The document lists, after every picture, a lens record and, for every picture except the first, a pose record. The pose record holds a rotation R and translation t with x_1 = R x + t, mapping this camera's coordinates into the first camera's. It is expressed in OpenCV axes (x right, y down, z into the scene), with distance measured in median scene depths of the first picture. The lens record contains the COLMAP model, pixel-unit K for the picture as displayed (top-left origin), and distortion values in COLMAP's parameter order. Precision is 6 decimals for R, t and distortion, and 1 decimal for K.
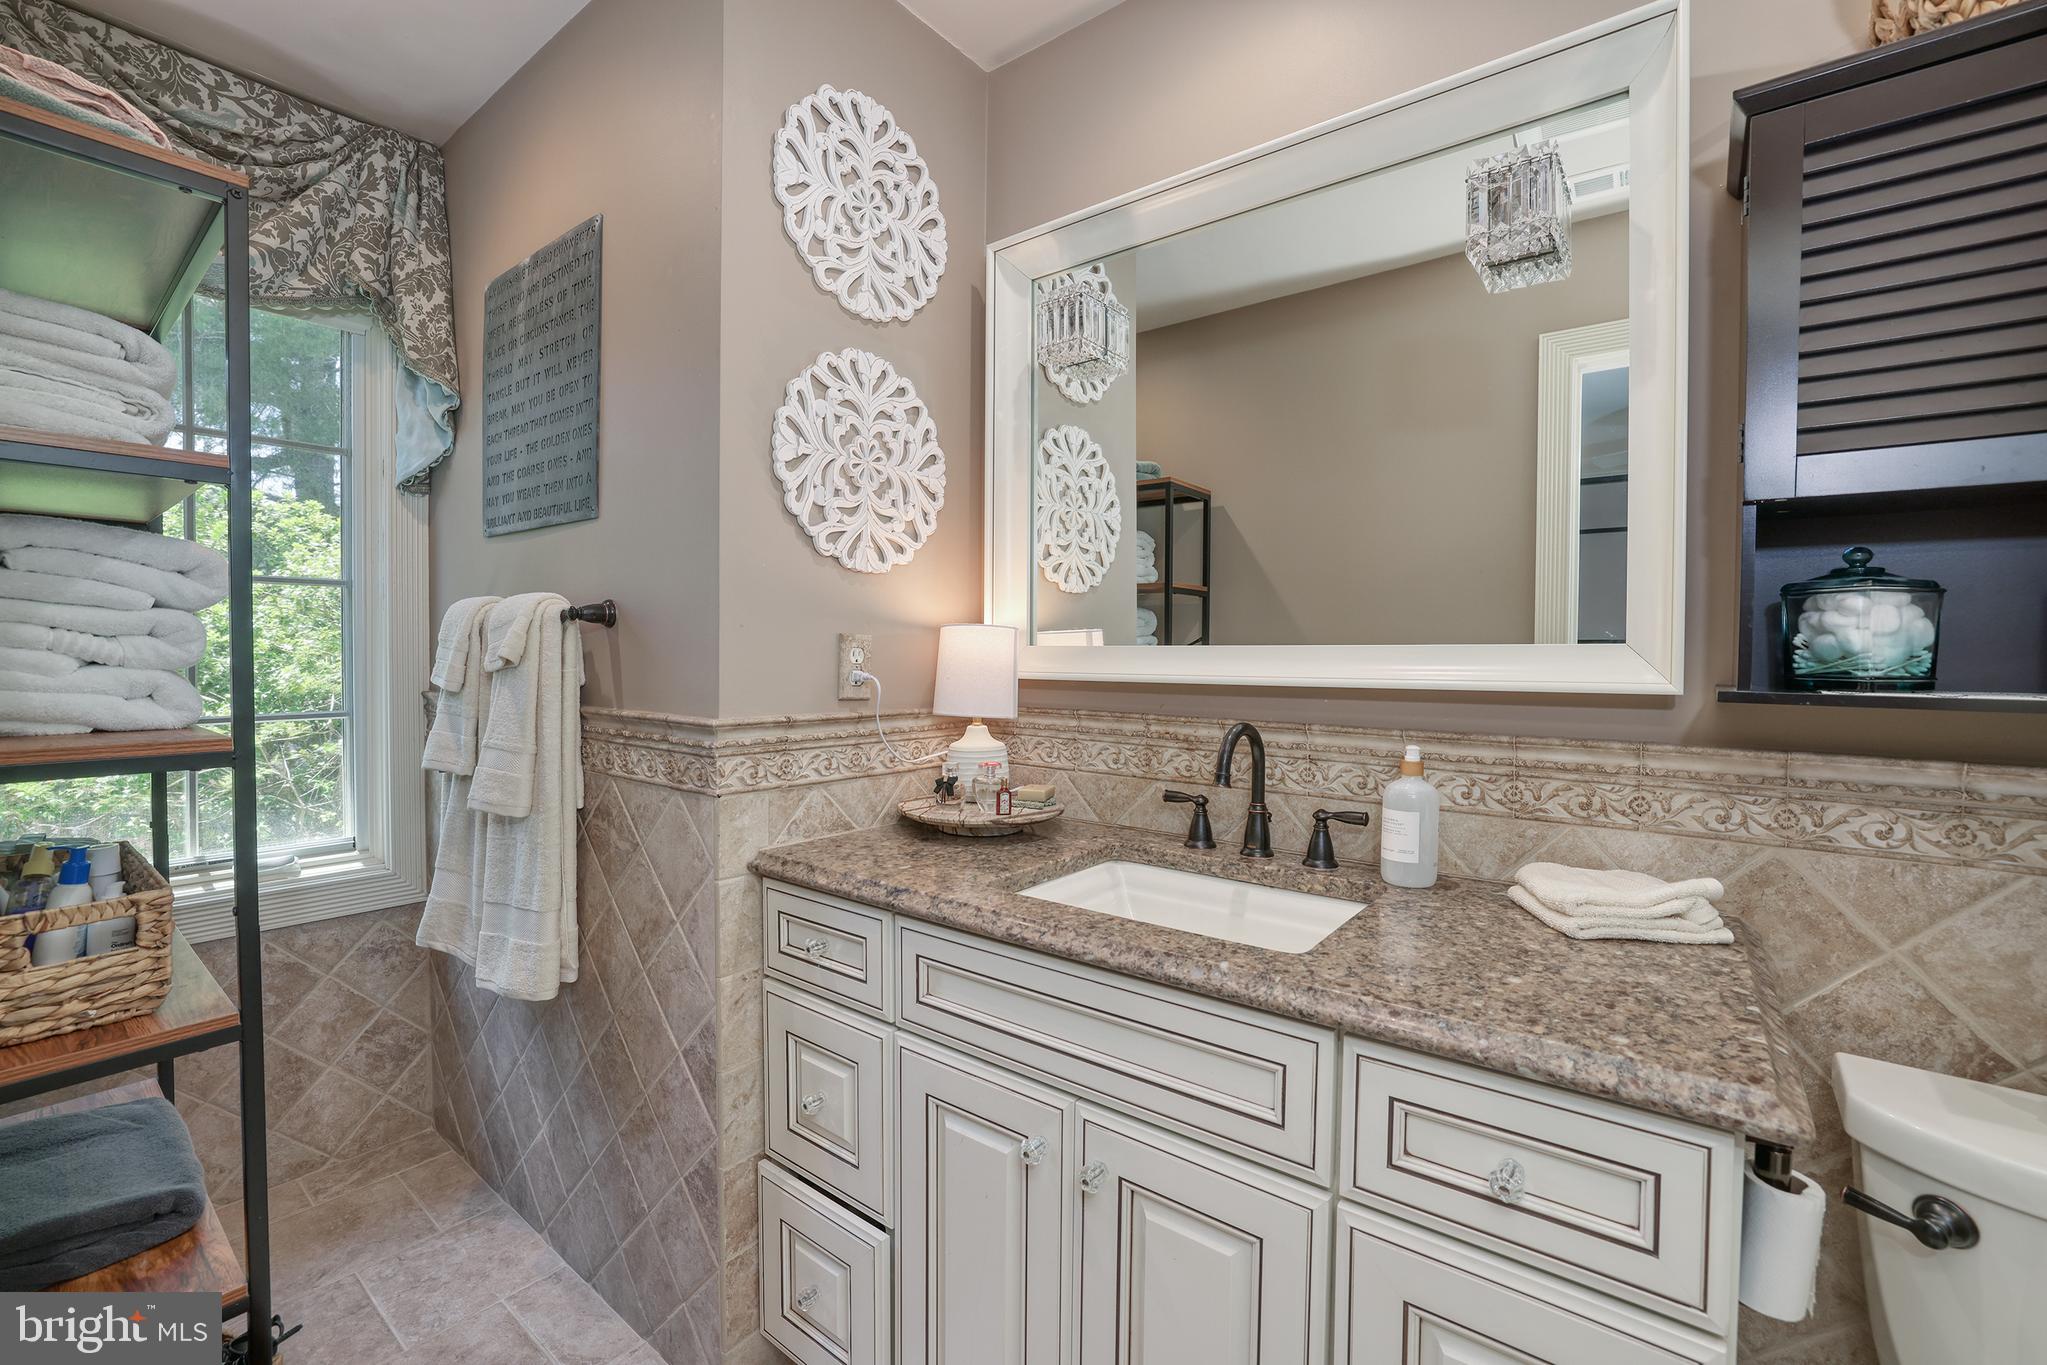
lens RADIAL K [[874.1, 0, 1030.3], [0, 874.1, 671.3], [0, 0, 1]] dist [-0.048319, 0.016968]
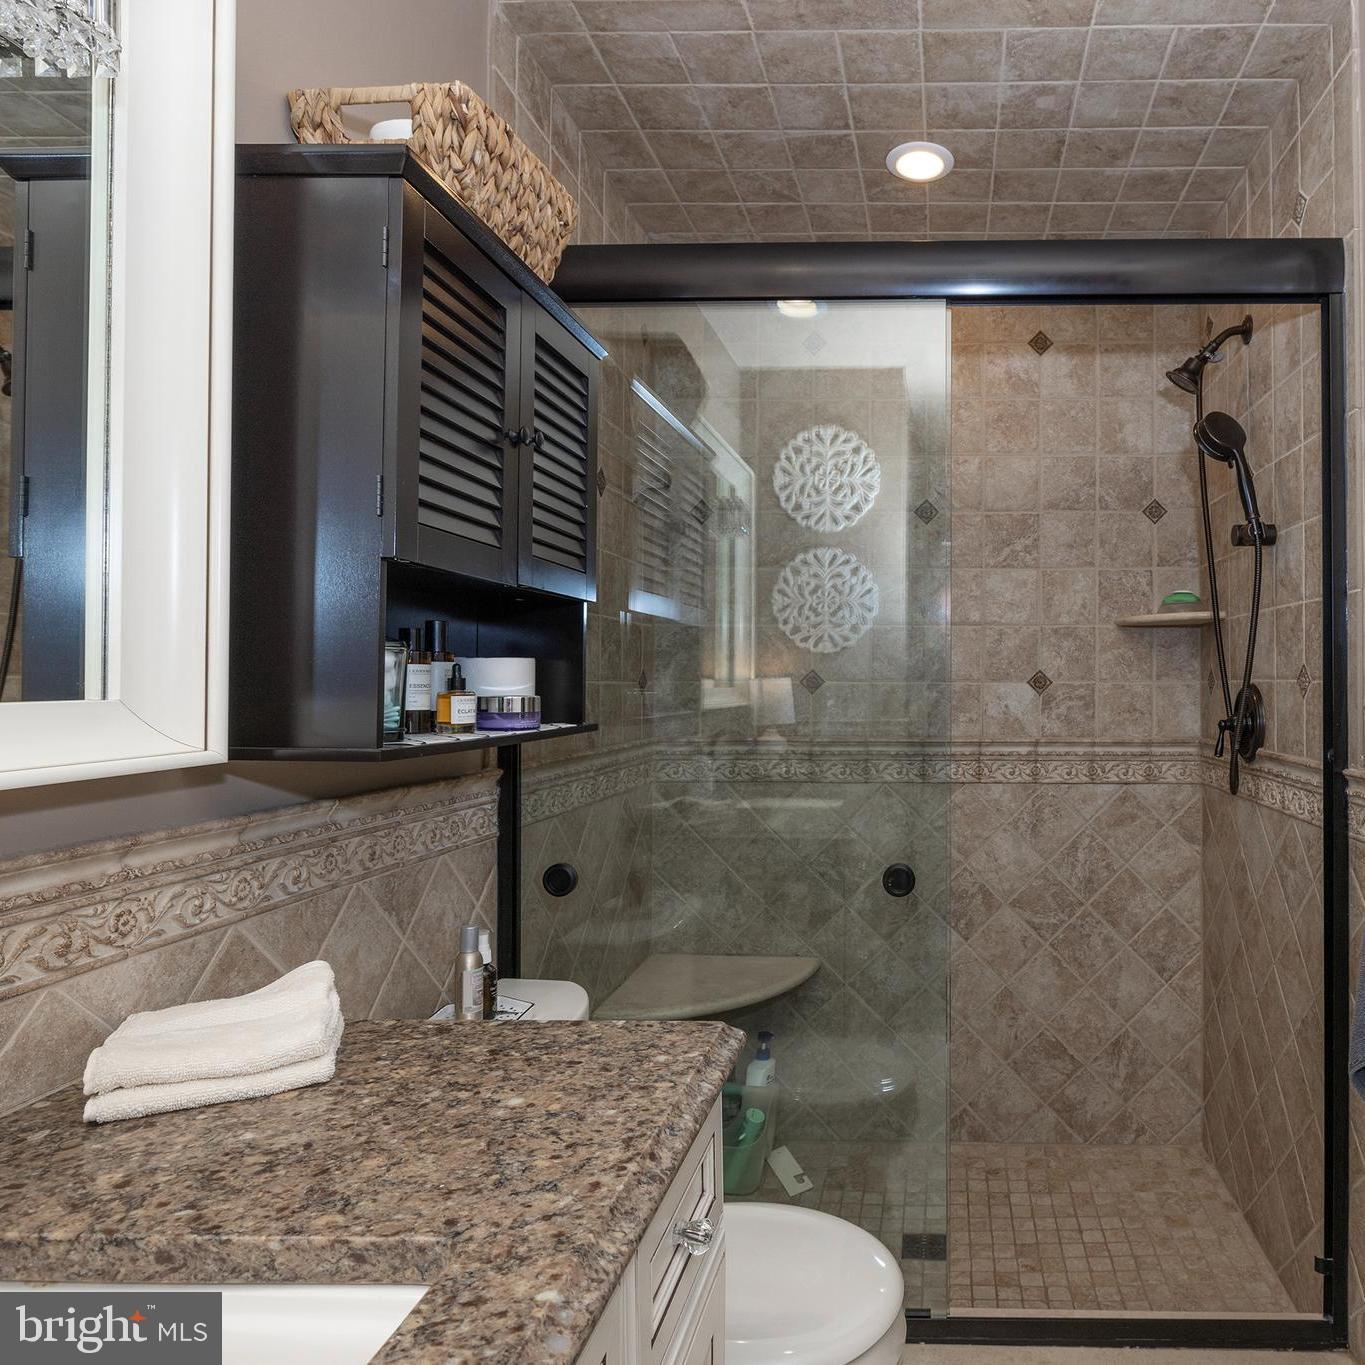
lens RADIAL K [[954.4, 0, 915.9], [0, 954.4, 678.0], [0, 0, 1]] dist [-0.001212, -0.001427]
pose [[-0.601634, -0.001692, 0.798770, -0.340070], [0.014237, 0.999816, 0.012841, -0.052135], [-0.798645, 0.019098, -0.601499, 0.989217]]
